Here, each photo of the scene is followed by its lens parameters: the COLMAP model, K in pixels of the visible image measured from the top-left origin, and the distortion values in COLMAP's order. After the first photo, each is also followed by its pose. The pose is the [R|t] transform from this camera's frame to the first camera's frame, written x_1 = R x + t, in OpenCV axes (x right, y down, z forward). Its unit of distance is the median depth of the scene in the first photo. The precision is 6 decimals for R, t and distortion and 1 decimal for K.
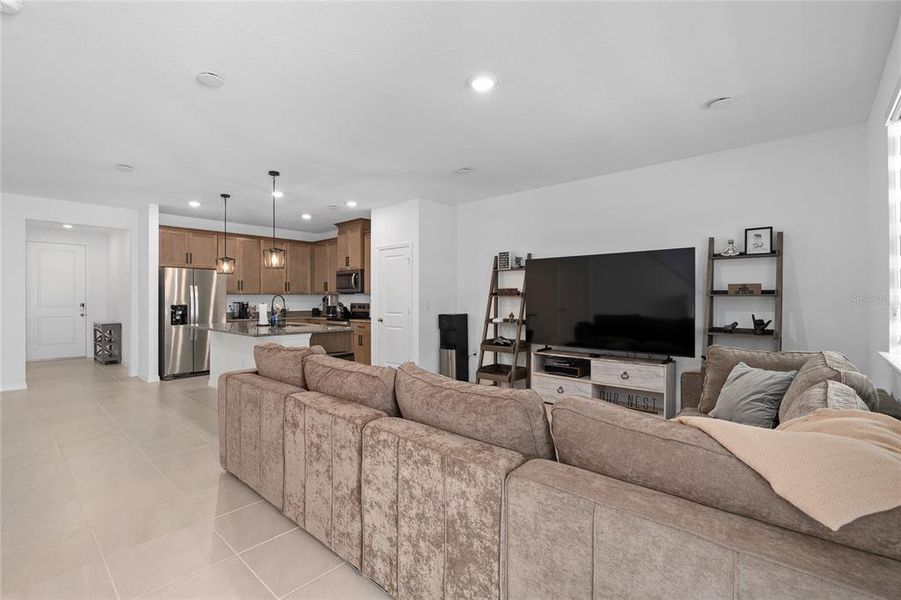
lens RADIAL K [[404.5, 0, 442.0], [0, 404.5, 304.5], [0, 0, 1]] dist [0.000967, 0.000178]
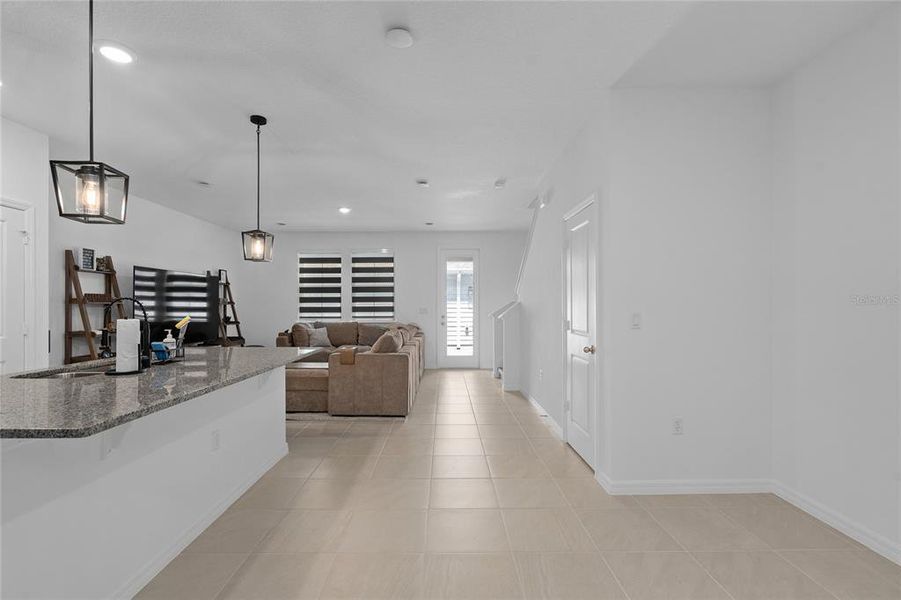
lens RADIAL K [[404.5, 0, 442.0], [0, 404.5, 304.5], [0, 0, 1]] dist [0.000967, 0.000178]
pose [[-0.666439, -0.002982, 0.745554, -0.980052], [0.003348, 0.999970, 0.006992, -0.021653], [-0.745552, 0.007156, -0.666409, 1.066441]]
